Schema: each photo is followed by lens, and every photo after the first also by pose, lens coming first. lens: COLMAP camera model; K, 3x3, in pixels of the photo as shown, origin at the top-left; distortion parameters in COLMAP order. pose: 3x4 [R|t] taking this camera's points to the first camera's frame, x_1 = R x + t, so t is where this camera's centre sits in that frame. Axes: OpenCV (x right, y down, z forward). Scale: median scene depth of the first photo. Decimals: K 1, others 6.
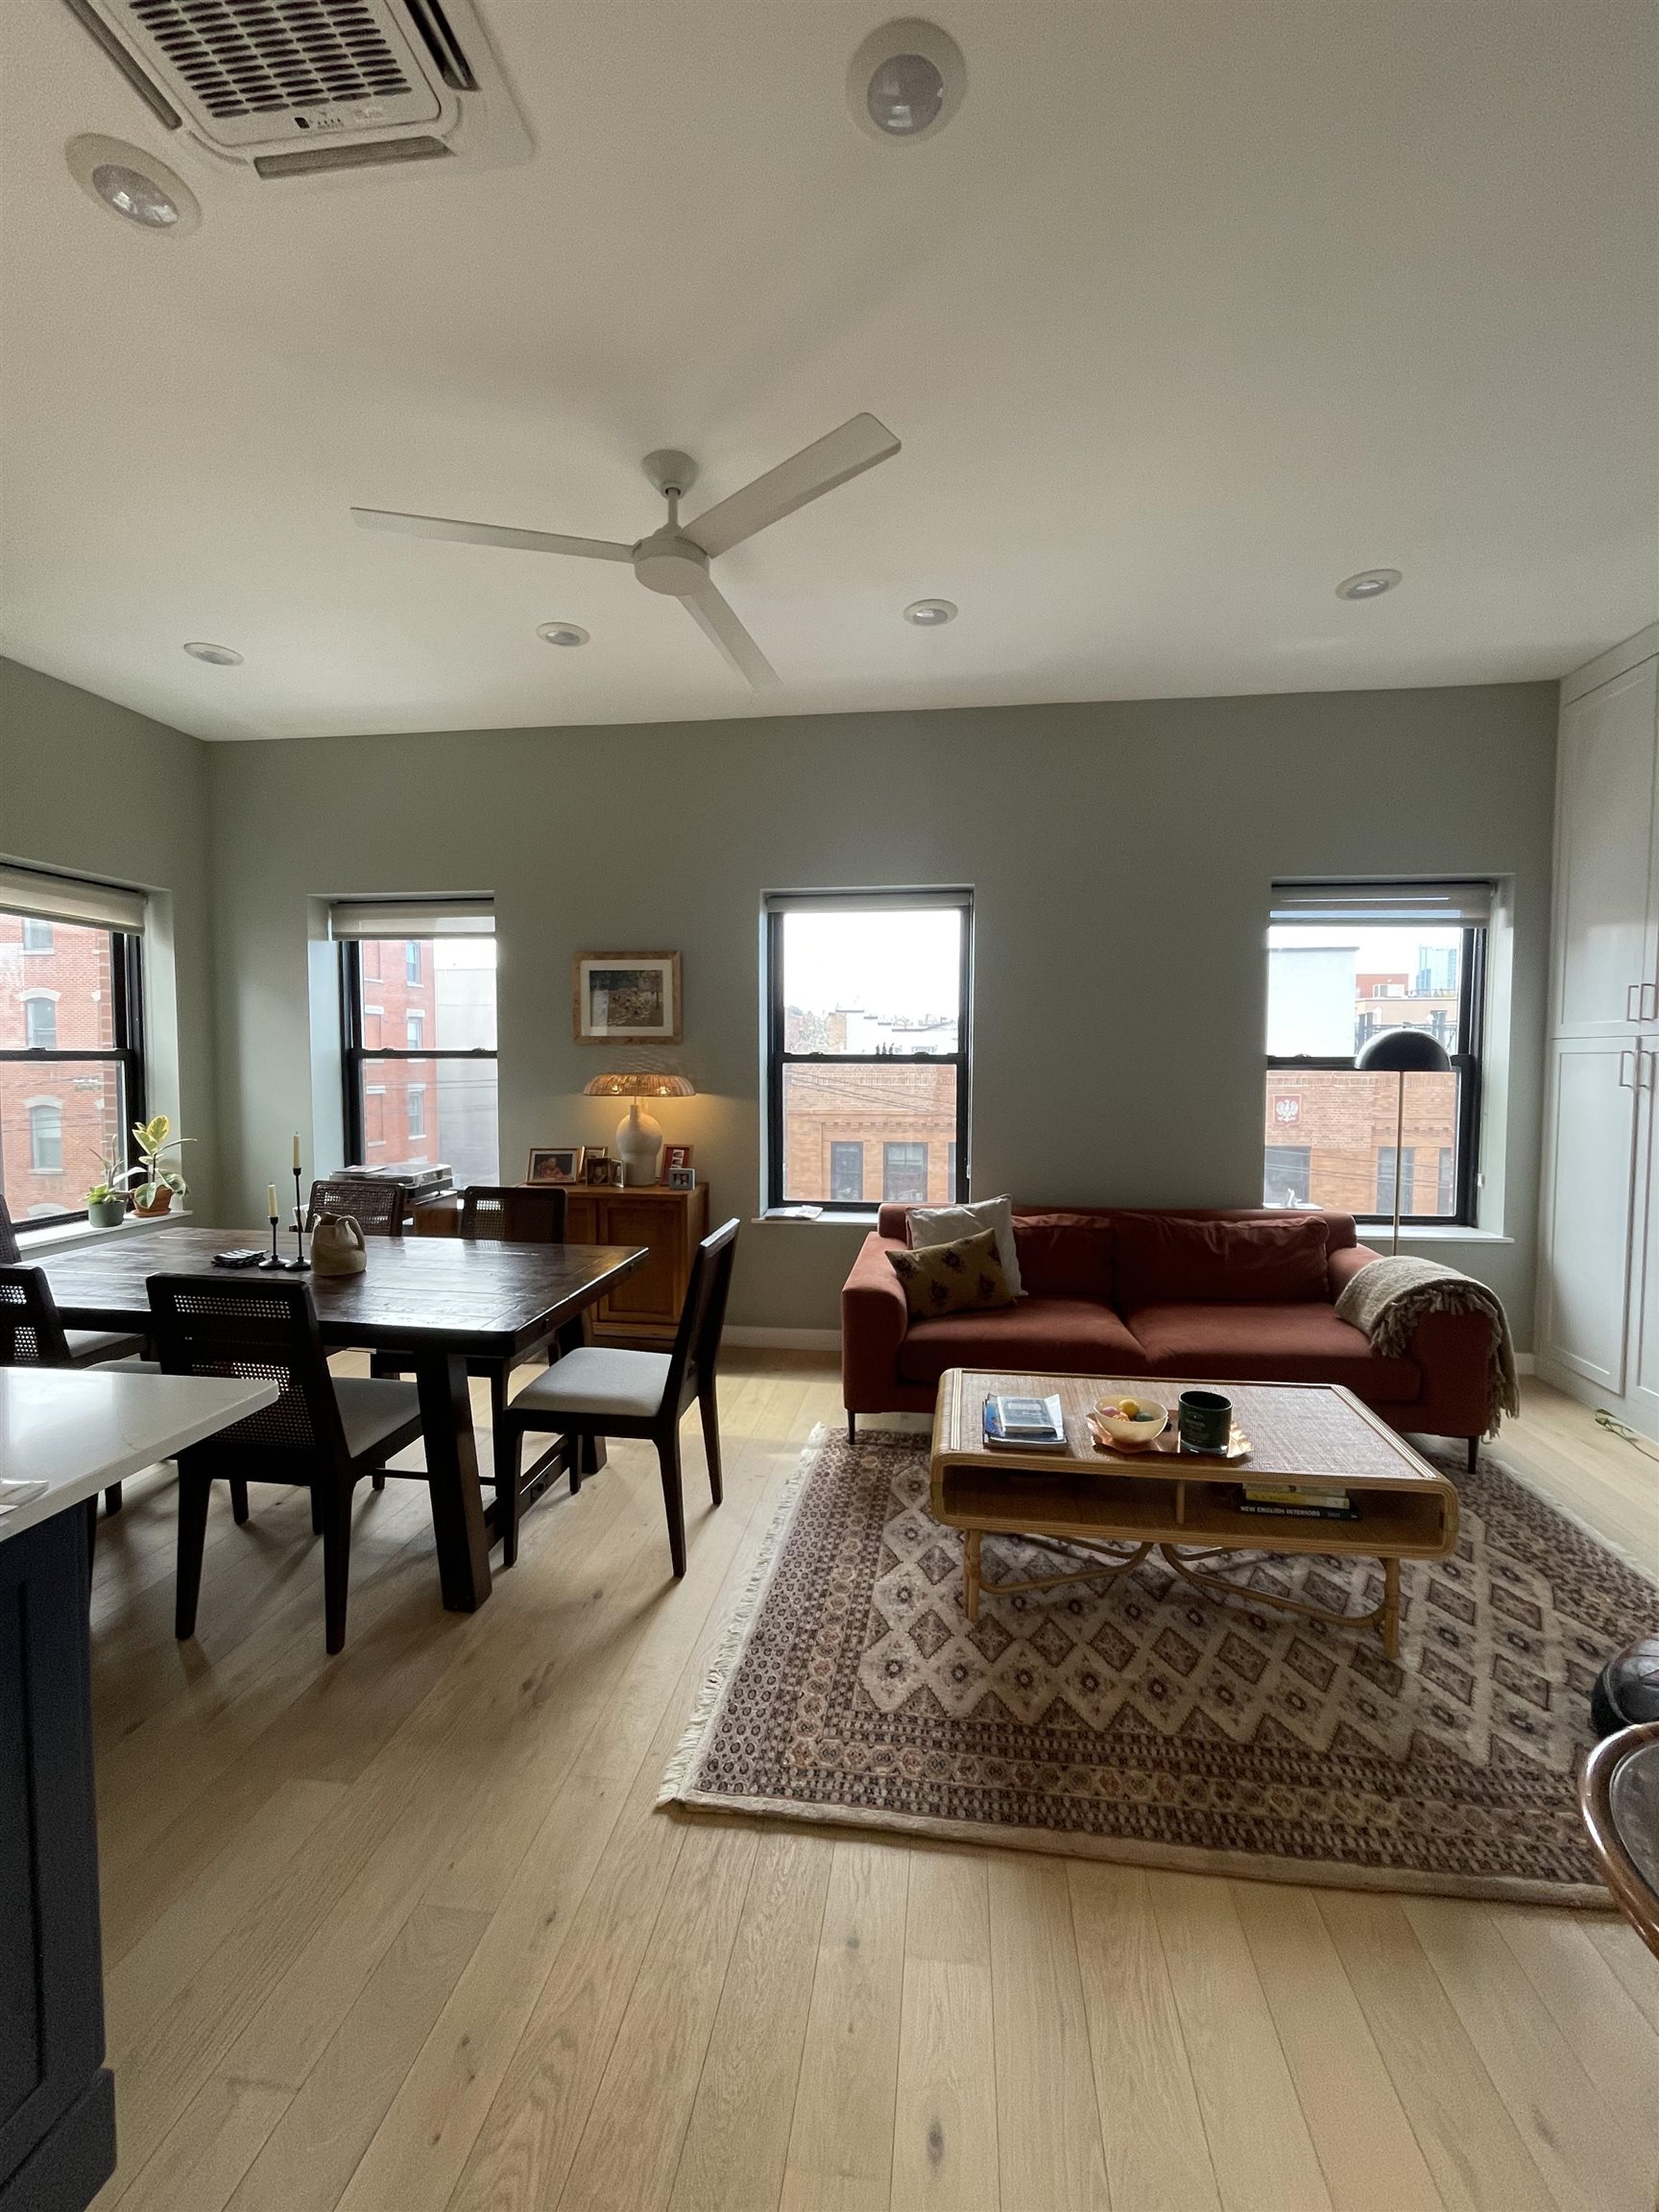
lens RADIAL K [[896.3, 0, 837.6], [0, 896.3, 1098.8], [0, 0, 1]] dist [-0.003855, 0.002329]
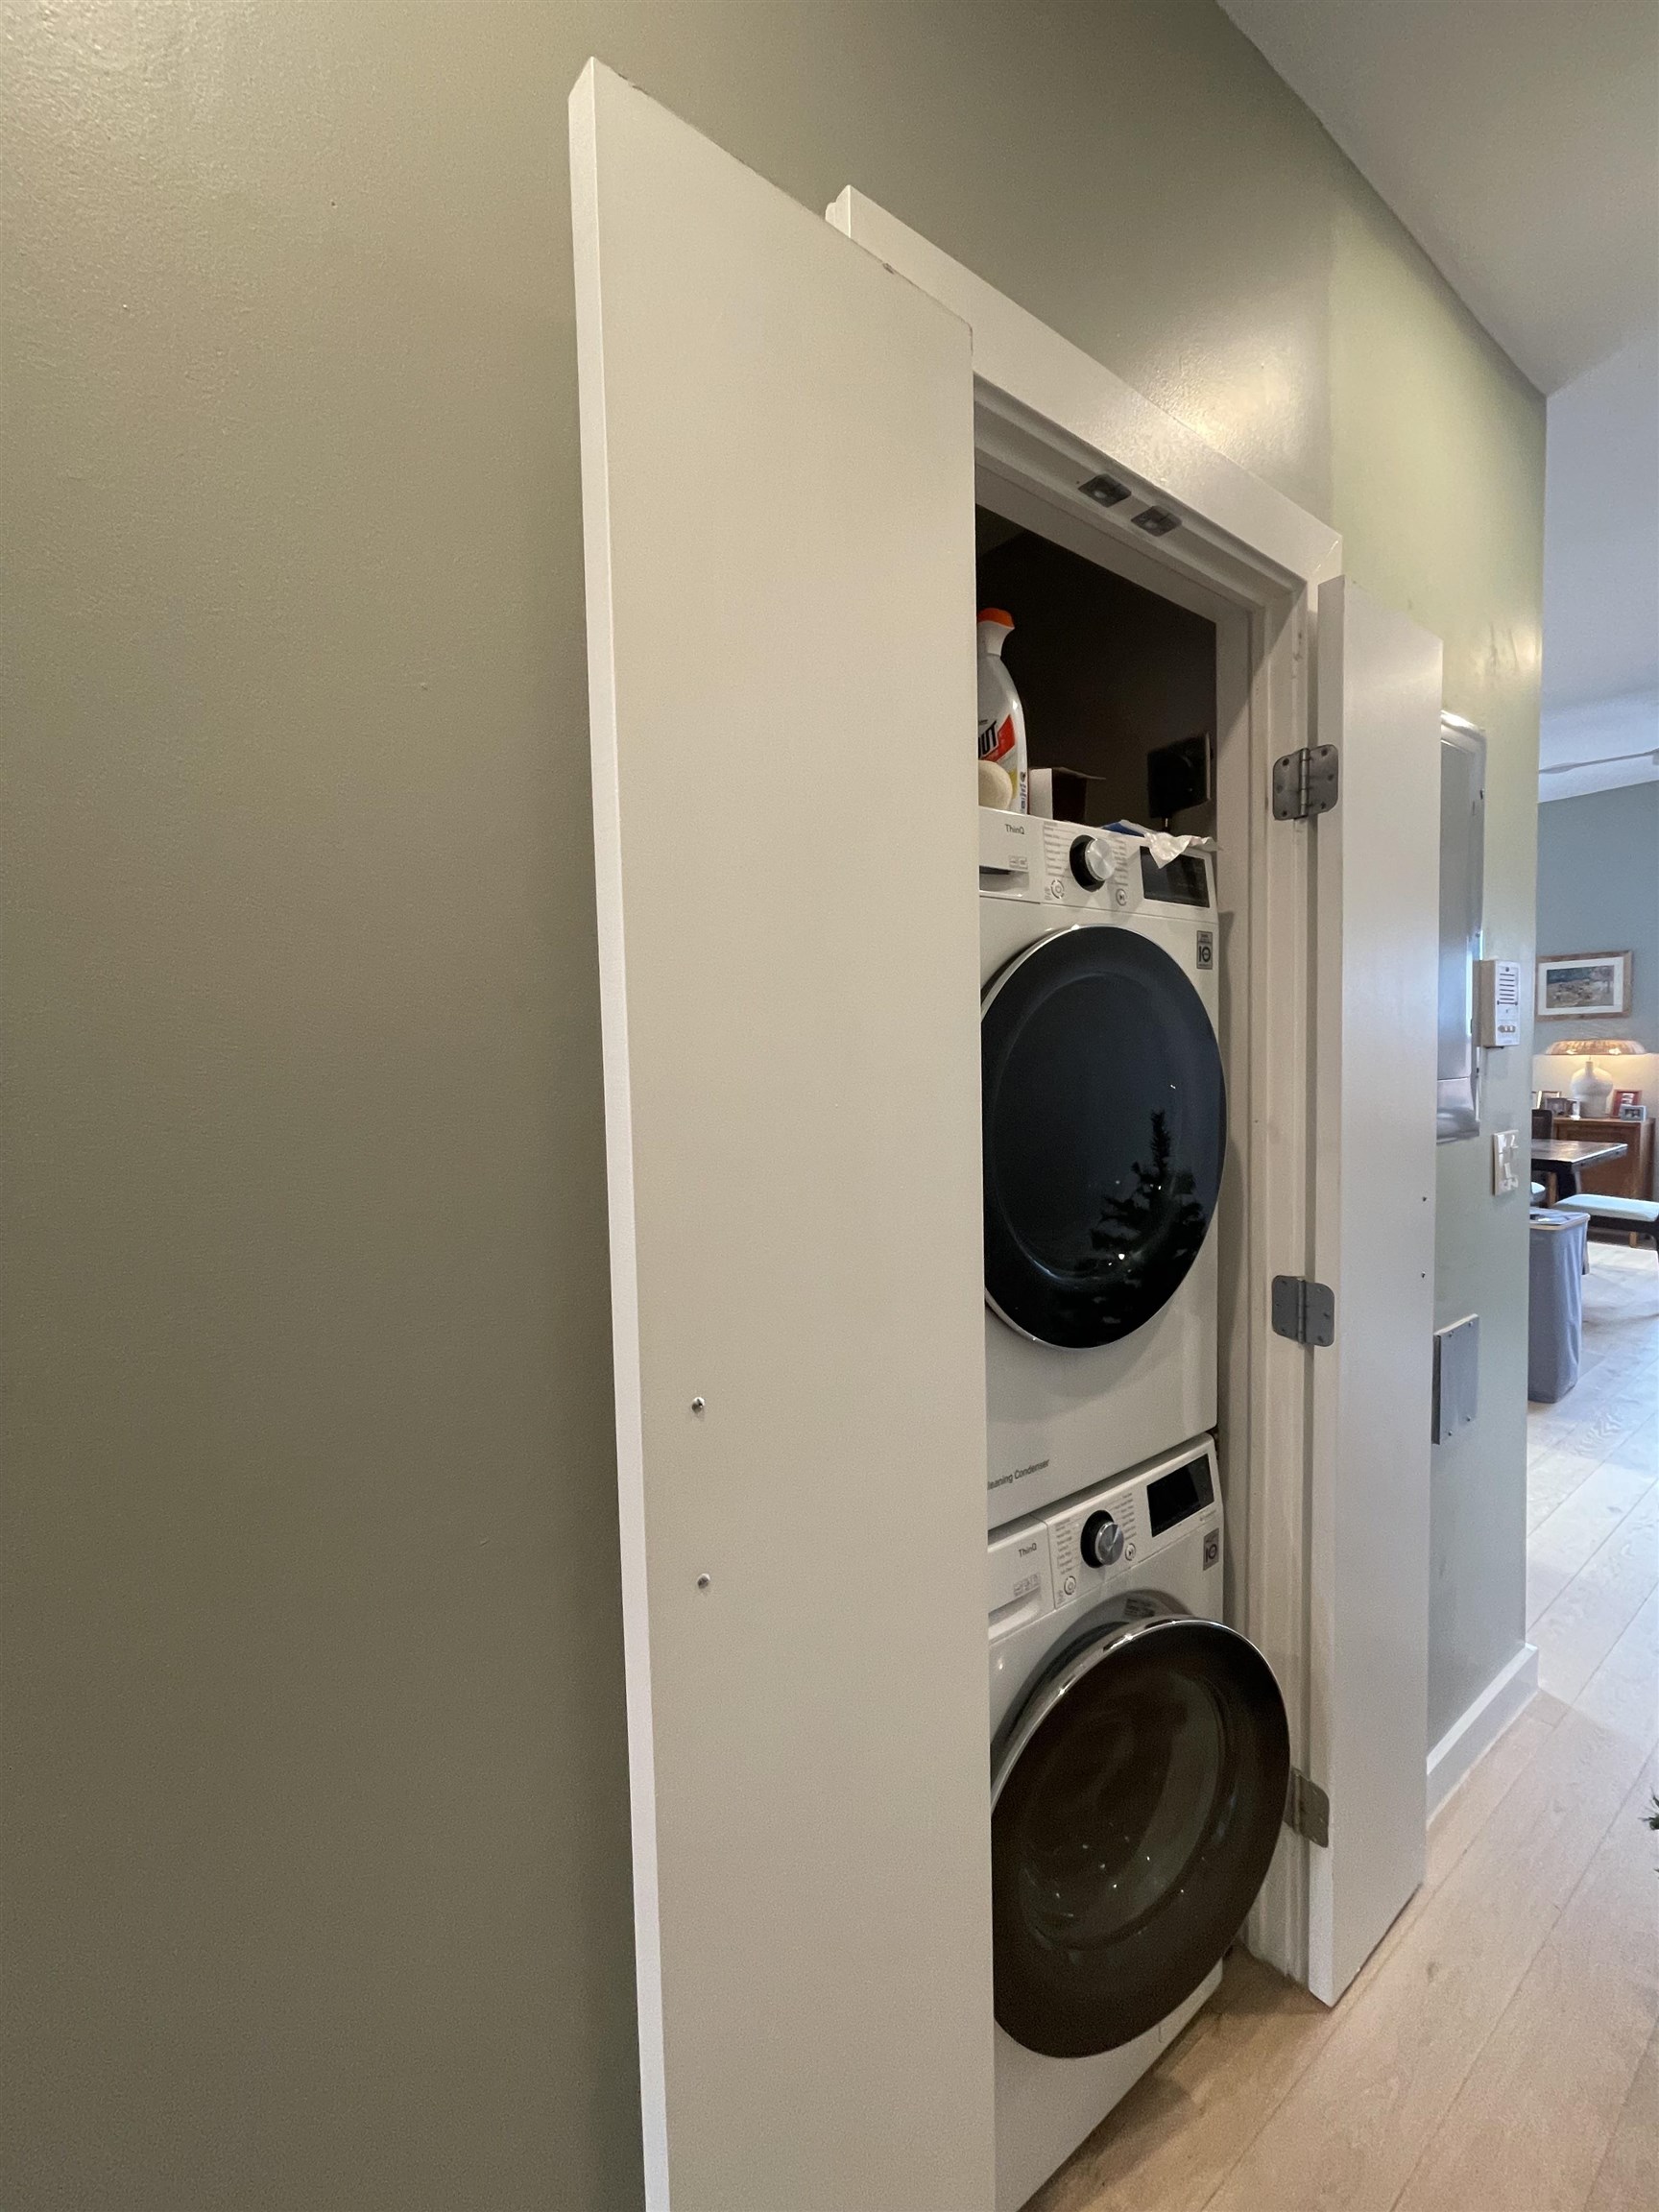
lens RADIAL K [[896.3, 0, 833.6], [0, 896.3, 1103.0], [0, 0, 1]] dist [-0.003855, 0.002329]
pose [[0.692038, 0.018348, -0.721628, -0.034614], [-0.002447, 0.999731, 0.023073, 0.055151], [0.721857, -0.014202, 0.691897, -1.108654]]
